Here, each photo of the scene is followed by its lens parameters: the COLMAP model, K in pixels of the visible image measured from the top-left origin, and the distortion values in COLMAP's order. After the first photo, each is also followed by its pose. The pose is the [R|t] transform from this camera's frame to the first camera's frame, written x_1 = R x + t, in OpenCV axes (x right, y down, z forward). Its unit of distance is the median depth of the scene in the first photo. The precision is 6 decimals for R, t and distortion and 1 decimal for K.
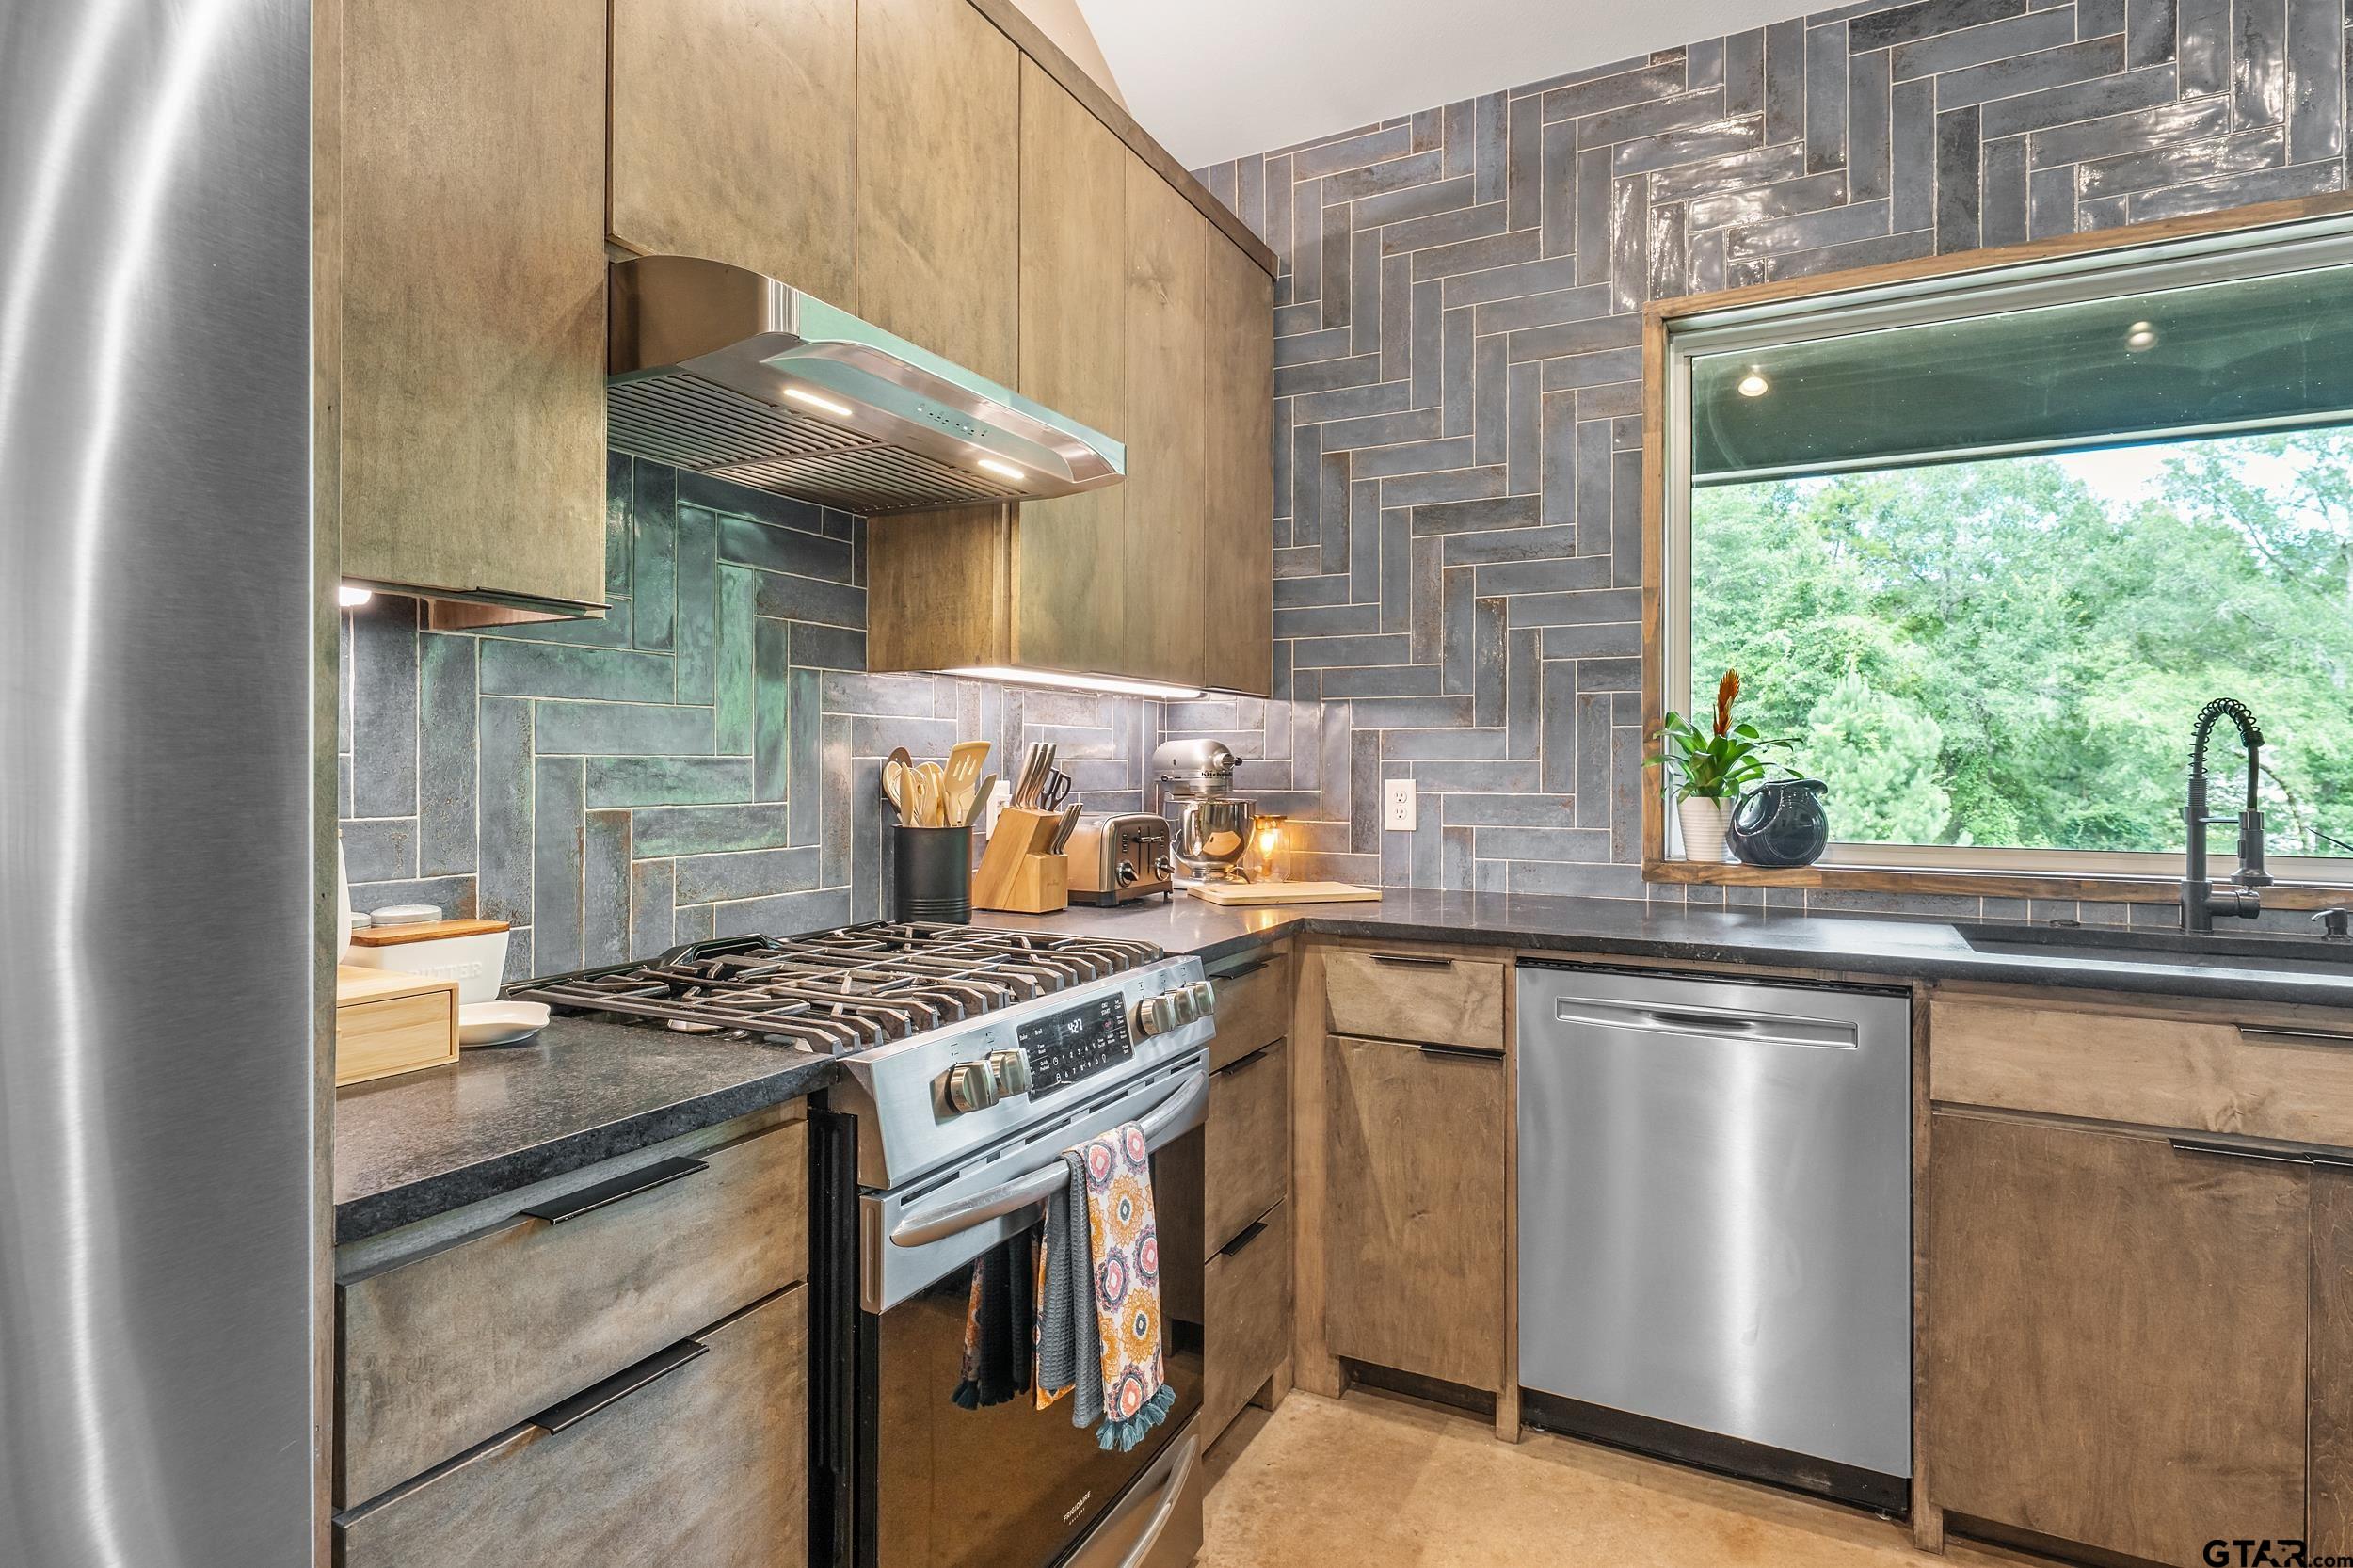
lens RADIAL K [[1224.5, 0, 1174.1], [0, 1224.5, 761.5], [0, 0, 1]] dist [-0.006415, -0.000840]
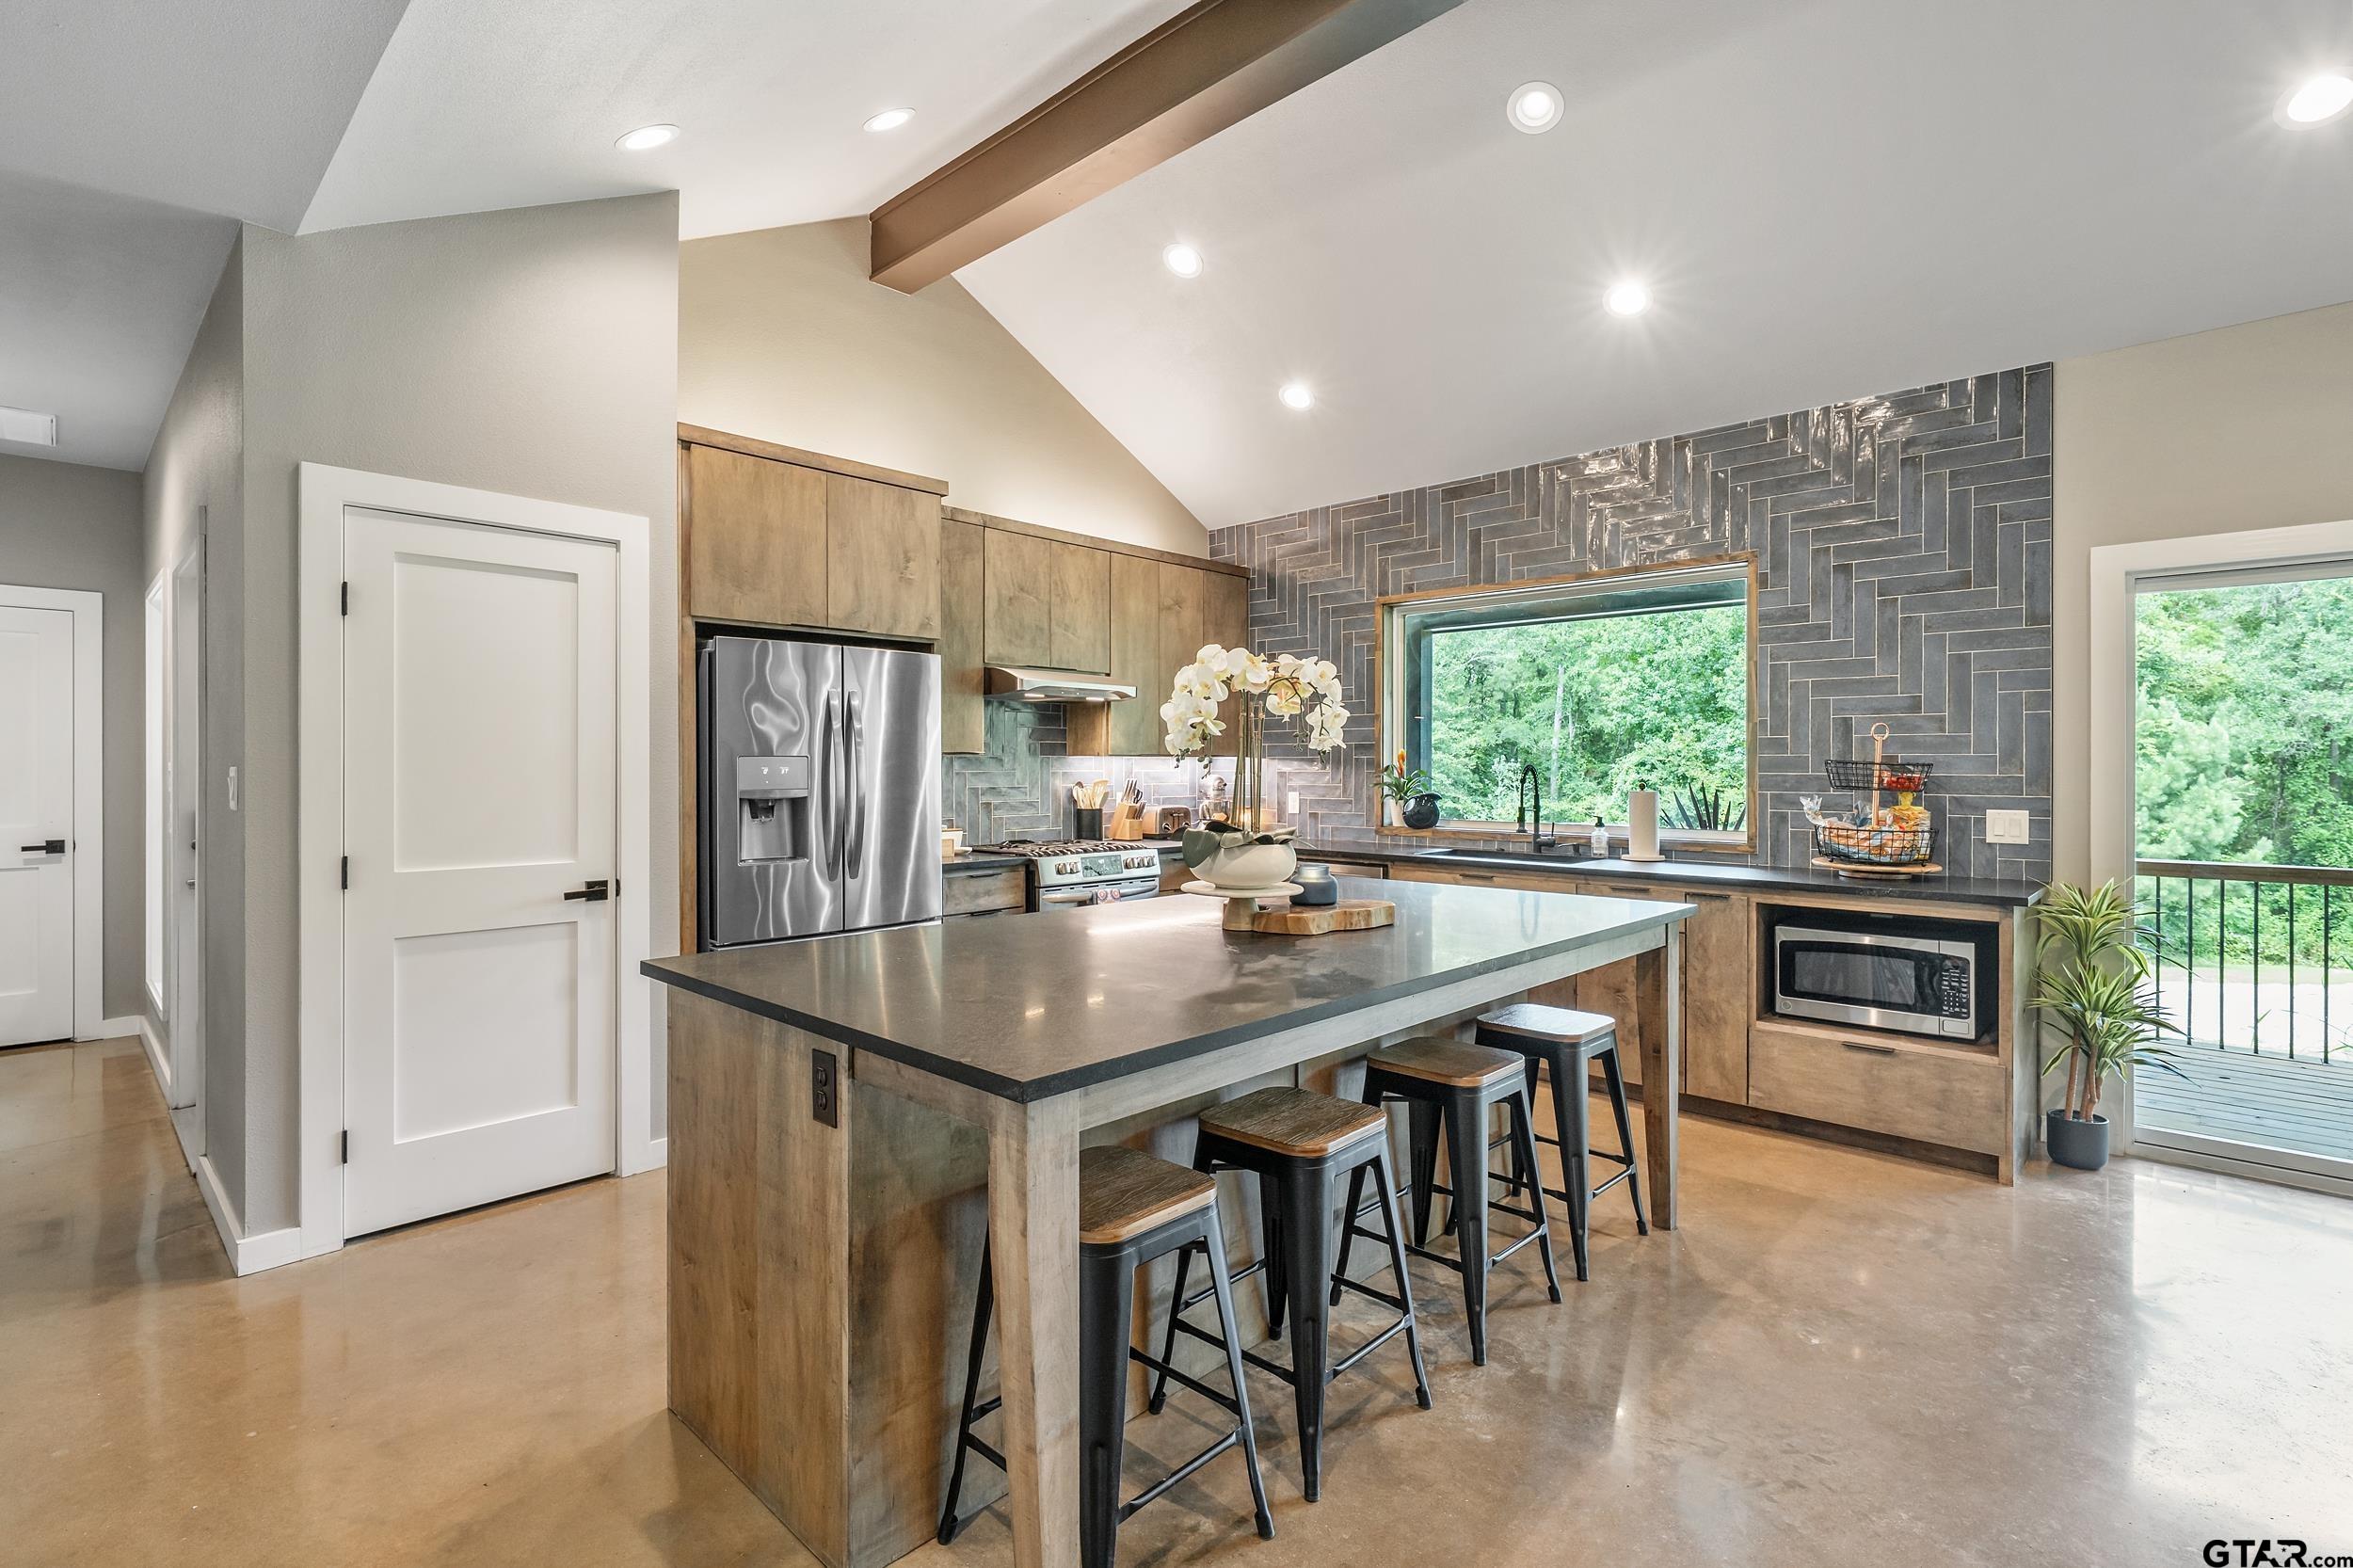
lens RADIAL K [[1103.7, 0, 1175.2], [0, 1103.7, 781.5], [0, 0, 1]] dist [0.002078, -0.000106]
pose [[0.960744, 0.001101, -0.277435, 0.680594], [0.002991, 0.999893, 0.014328, -0.044753], [0.277421, -0.014595, 0.960638, -1.374050]]
